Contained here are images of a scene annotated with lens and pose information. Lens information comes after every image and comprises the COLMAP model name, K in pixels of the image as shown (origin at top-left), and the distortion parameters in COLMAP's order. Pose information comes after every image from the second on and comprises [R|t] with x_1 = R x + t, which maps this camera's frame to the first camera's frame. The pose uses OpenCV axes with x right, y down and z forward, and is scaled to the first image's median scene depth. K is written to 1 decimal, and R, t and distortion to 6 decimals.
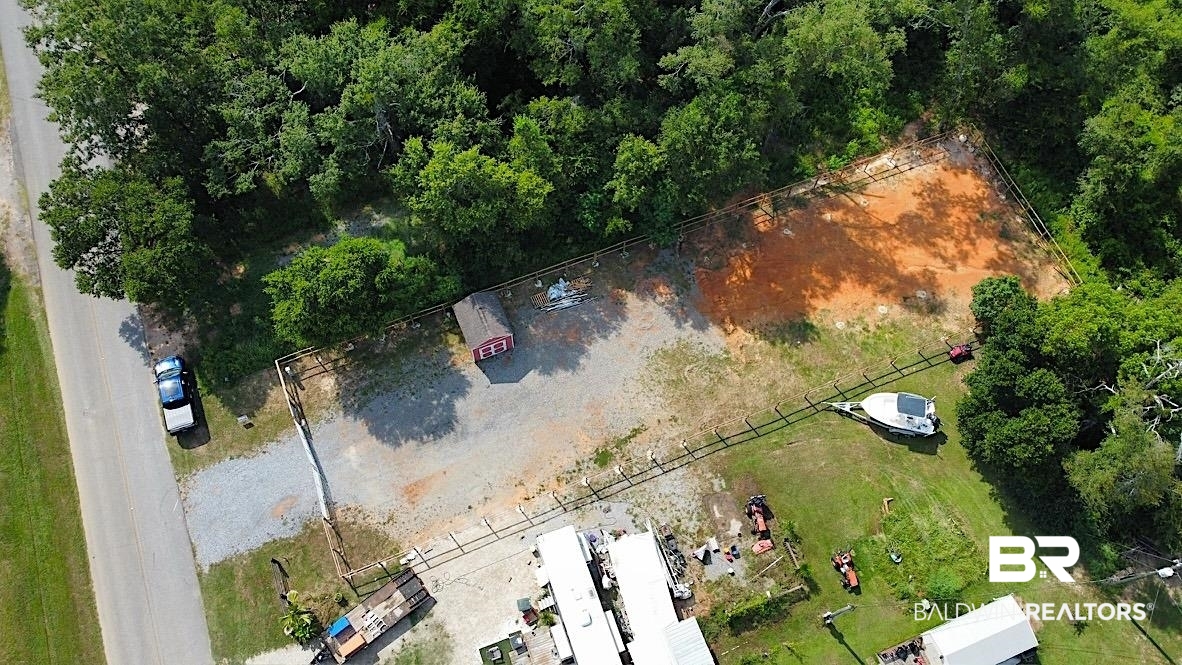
lens RADIAL K [[893.8, 0, 592.1], [0, 893.8, 337.0], [0, 0, 1]] dist [0.000903, -0.006765]
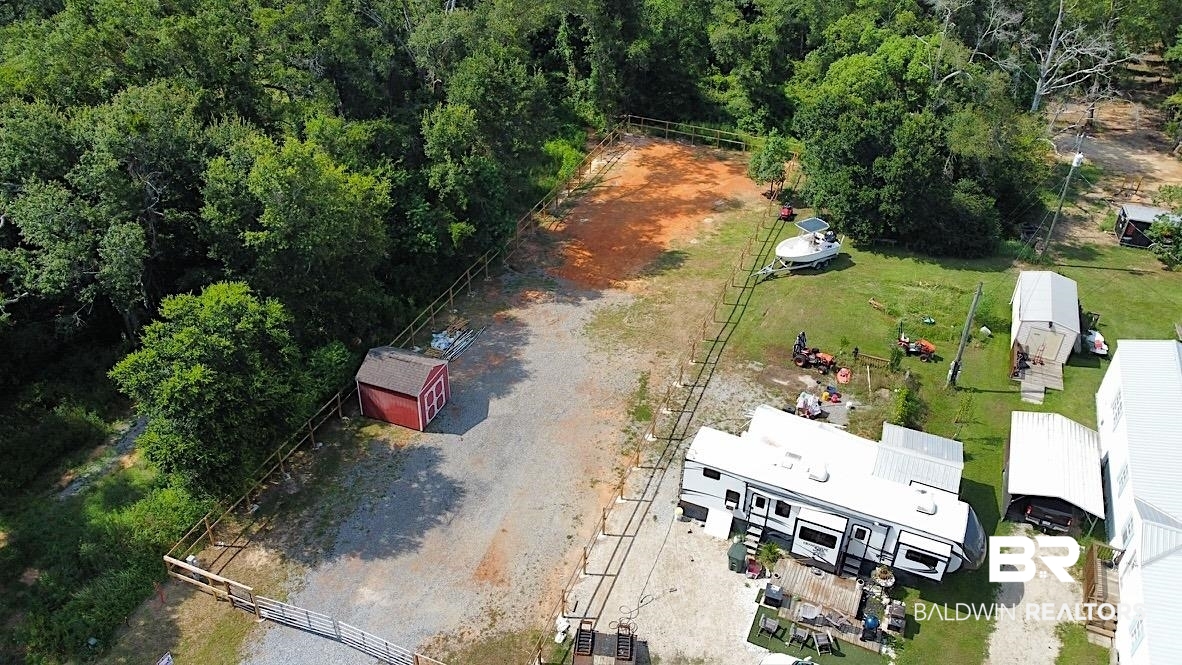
lens RADIAL K [[893.8, 0, 584.9], [0, 893.8, 329.4], [0, 0, 1]] dist [0.000903, -0.006765]
pose [[0.696145, -0.417666, 0.583898, -0.428899], [0.657751, 0.696971, -0.285648, 0.264861], [-0.287655, 0.582912, 0.759913, 0.371917]]
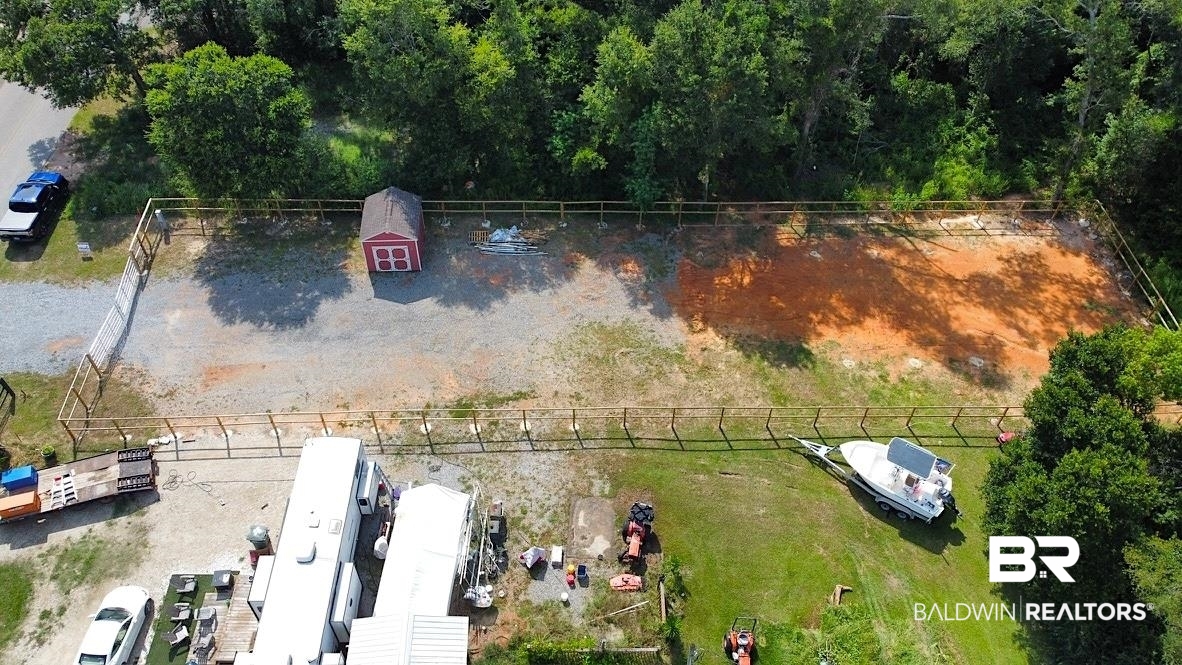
lens RADIAL K [[893.8, 0, 587.4], [0, 893.8, 328.9], [0, 0, 1]] dist [0.000903, -0.006765]
pose [[0.941448, 0.246711, -0.229801, 0.250290], [-0.306626, 0.909931, -0.279294, 0.239497], [0.140198, 0.333404, 0.932302, 0.303328]]
